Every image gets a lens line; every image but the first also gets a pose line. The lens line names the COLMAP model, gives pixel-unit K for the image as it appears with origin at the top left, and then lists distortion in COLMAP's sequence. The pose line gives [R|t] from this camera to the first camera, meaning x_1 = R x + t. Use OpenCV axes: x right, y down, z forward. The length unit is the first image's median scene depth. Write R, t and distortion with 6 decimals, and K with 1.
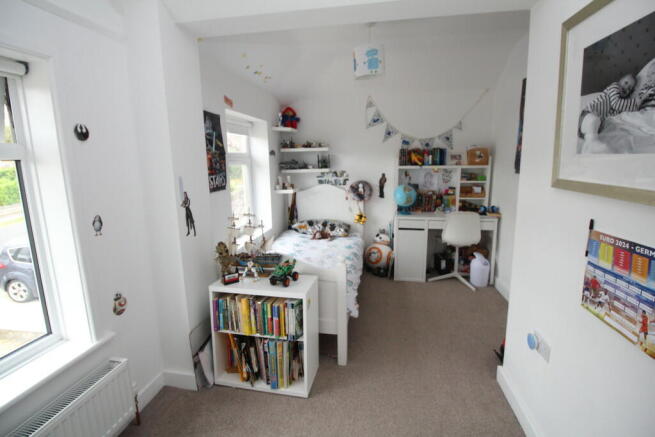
lens RADIAL K [[308.2, 0, 327.2], [0, 308.2, 214.9], [0, 0, 1]] dist [-0.015198, -0.005552]
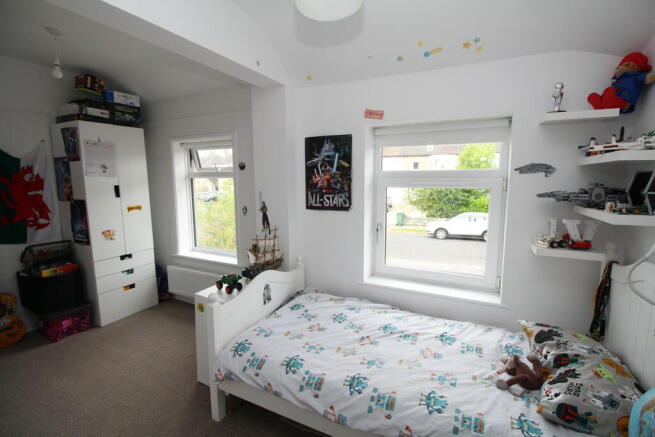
lens RADIAL K [[308.2, 0, 327.4], [0, 308.2, 218.8], [0, 0, 1]] dist [-0.015198, -0.005552]
pose [[-0.279777, 0.142851, -0.949378, 0.651944], [-0.168476, 0.966218, 0.195034, -0.254090], [0.945167, 0.214514, -0.246259, 1.273449]]
